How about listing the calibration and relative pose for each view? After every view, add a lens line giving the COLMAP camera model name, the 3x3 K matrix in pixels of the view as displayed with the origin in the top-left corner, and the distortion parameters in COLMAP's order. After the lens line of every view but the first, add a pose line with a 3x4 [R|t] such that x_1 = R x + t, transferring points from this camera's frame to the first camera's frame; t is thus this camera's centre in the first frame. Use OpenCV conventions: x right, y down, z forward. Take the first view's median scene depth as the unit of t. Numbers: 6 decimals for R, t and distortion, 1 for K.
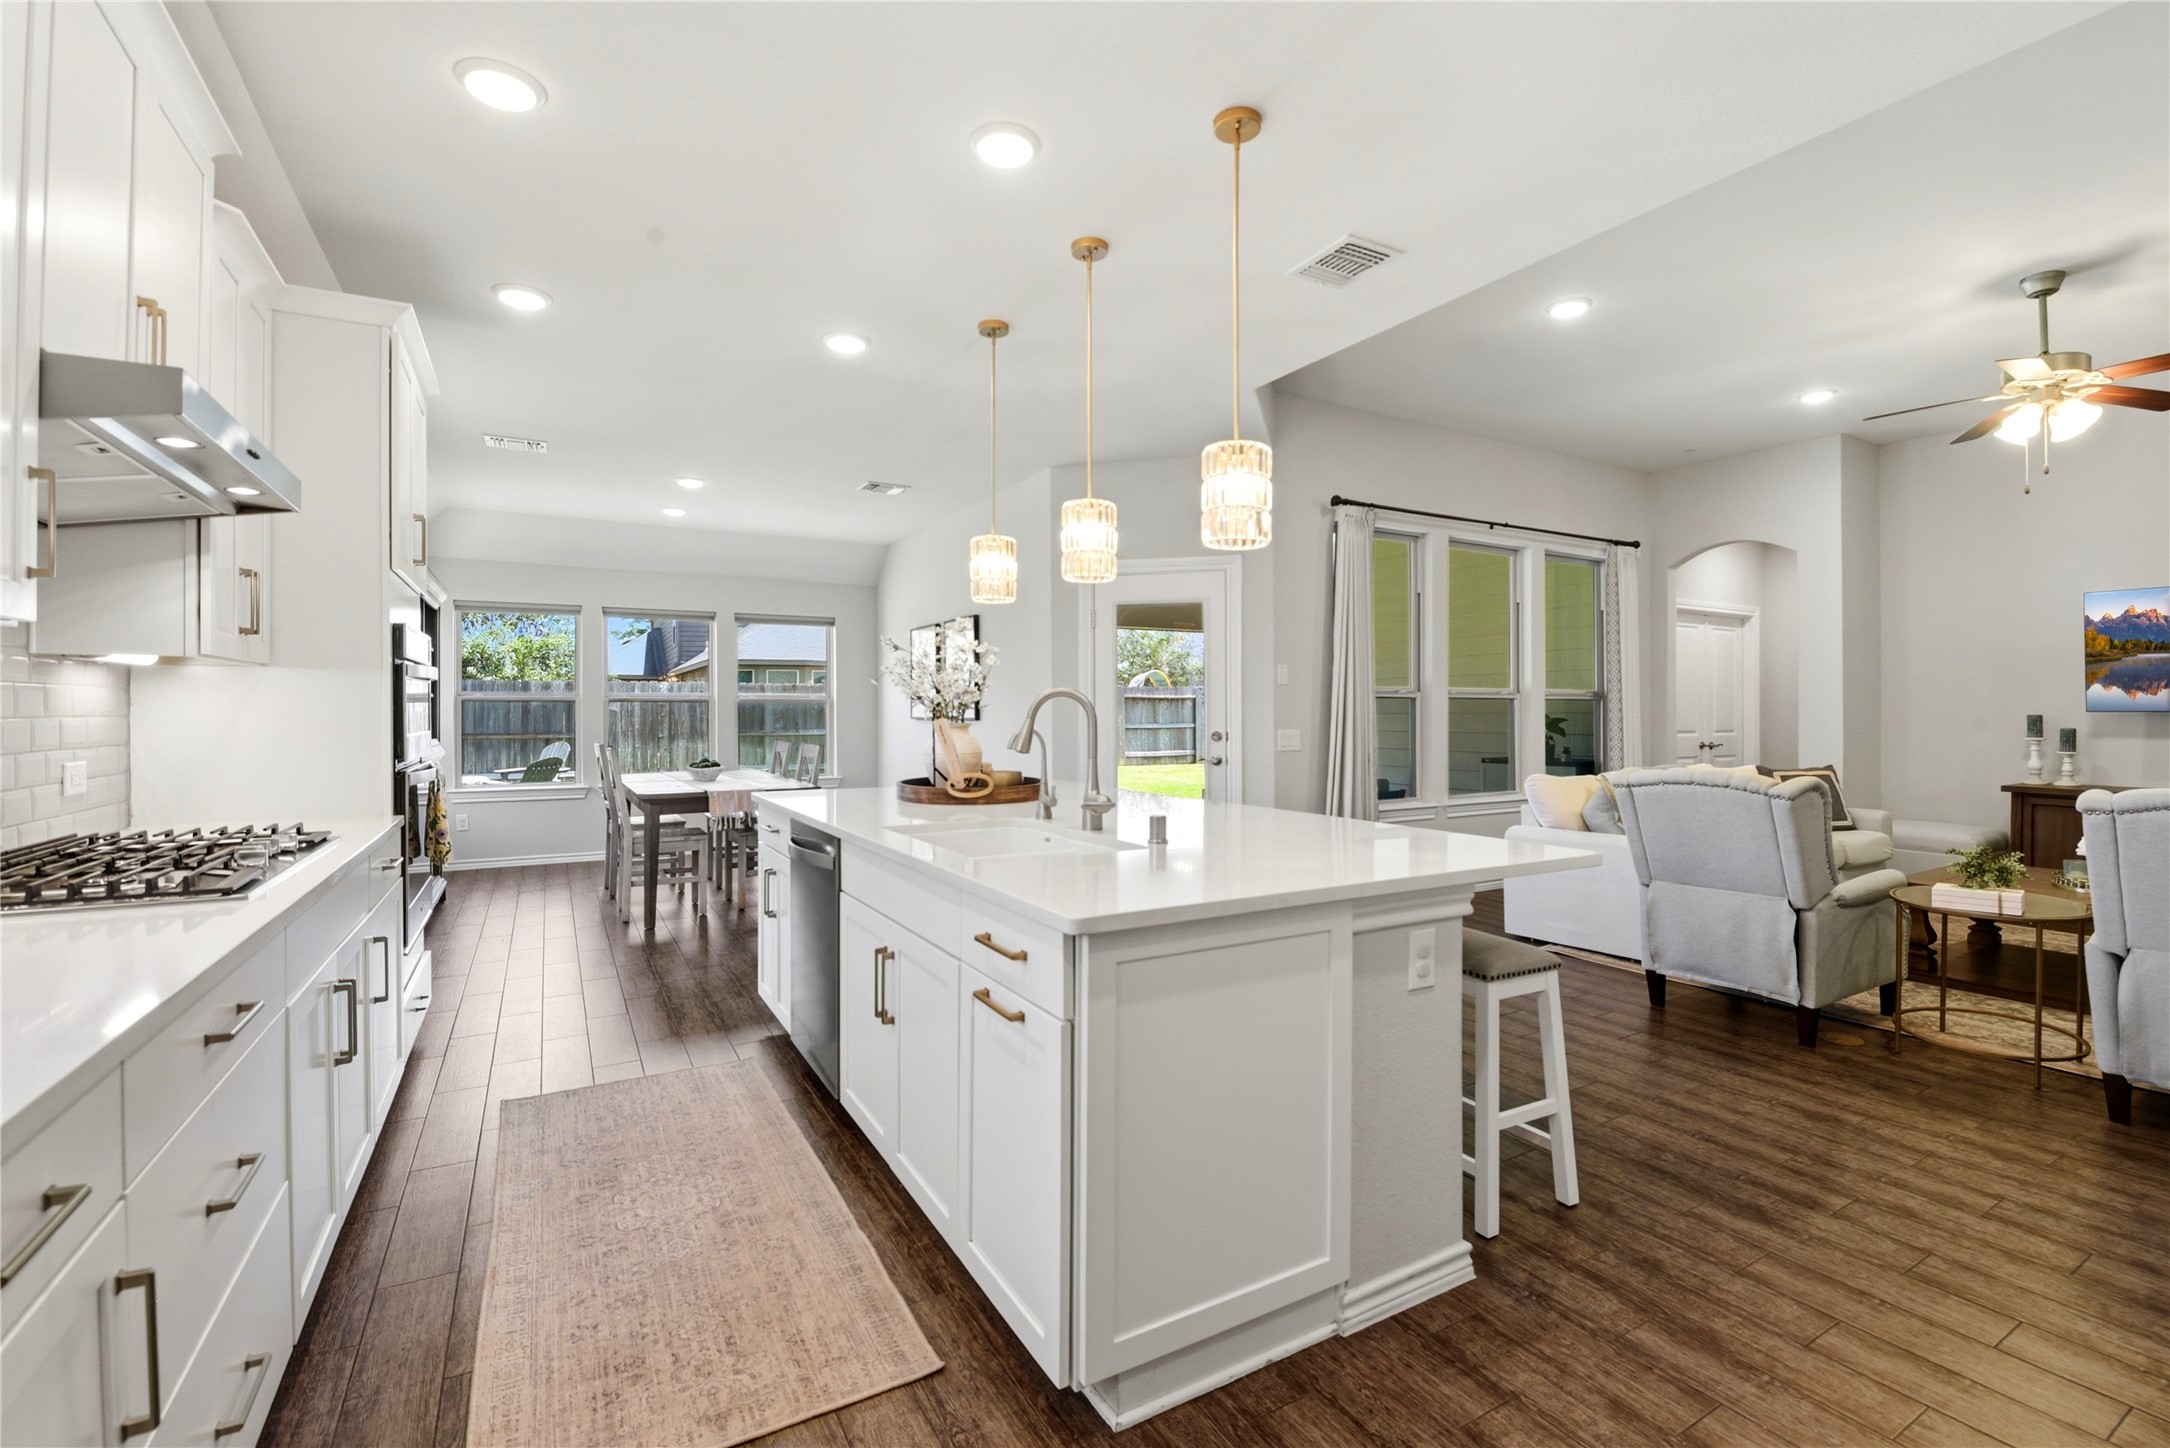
lens RADIAL K [[957.5, 0, 1087.2], [0, 957.5, 712.6], [0, 0, 1]] dist [-0.022944, 0.000116]
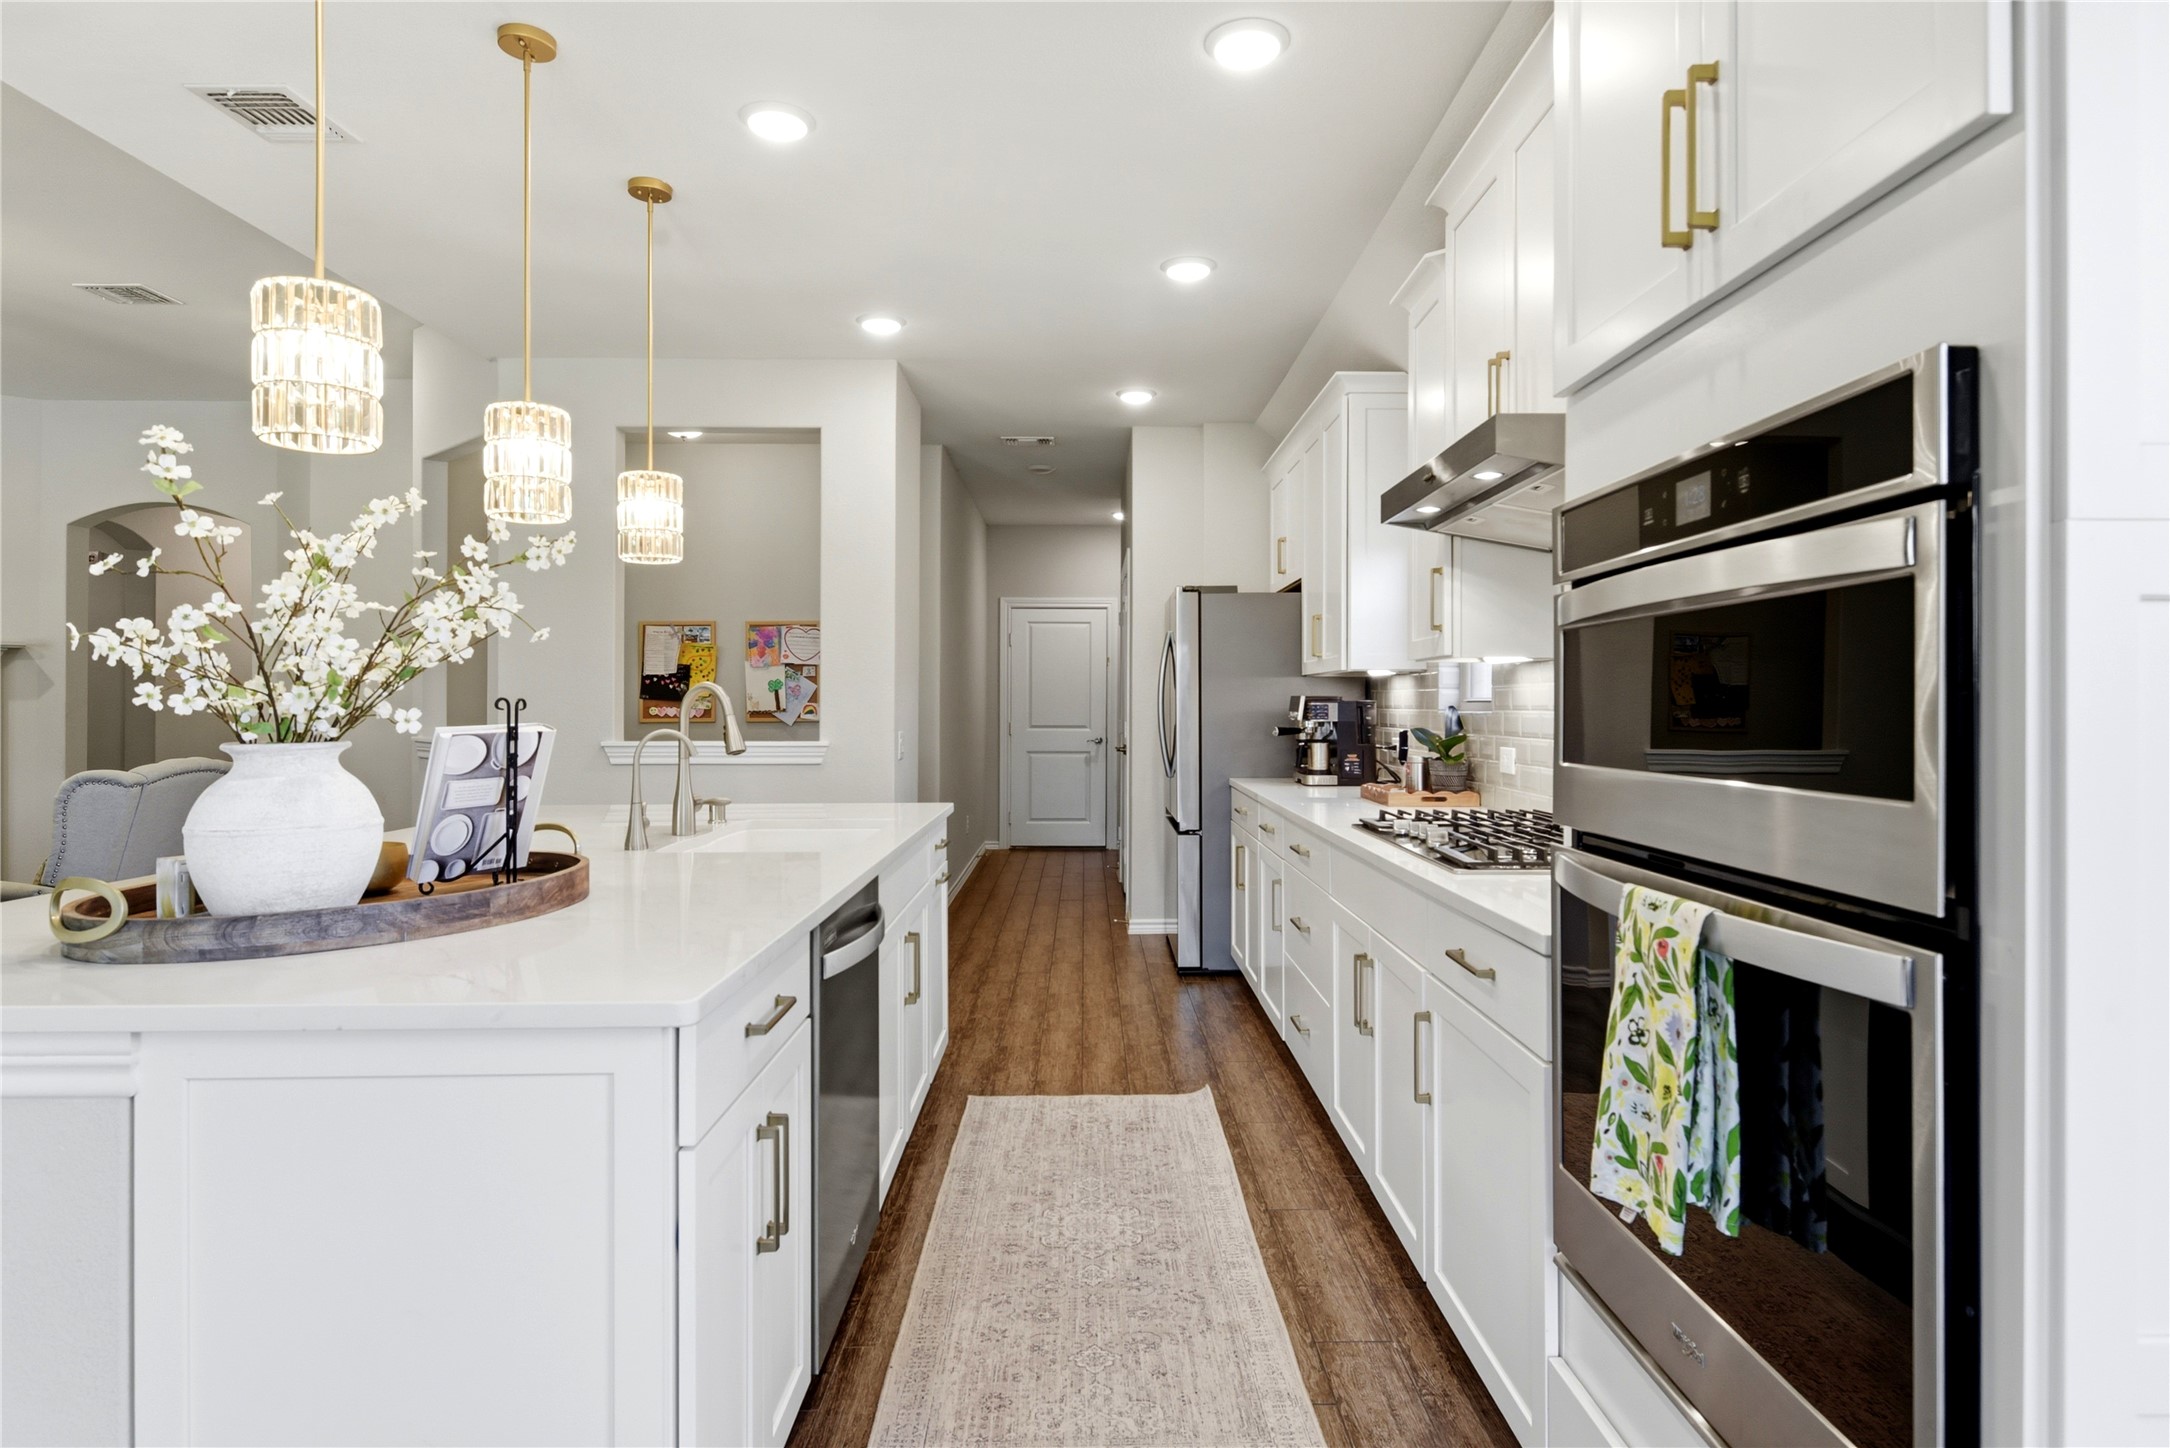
lens RADIAL K [[1142.1, 0, 1071.9], [0, 1142.1, 717.4], [0, 0, 1]] dist [0.003166, 0.000246]
pose [[-0.864191, 0.005716, 0.503131, -0.789407], [0.012448, 0.999872, 0.010021, -0.007433], [-0.503009, 0.014923, -0.864152, 1.562308]]
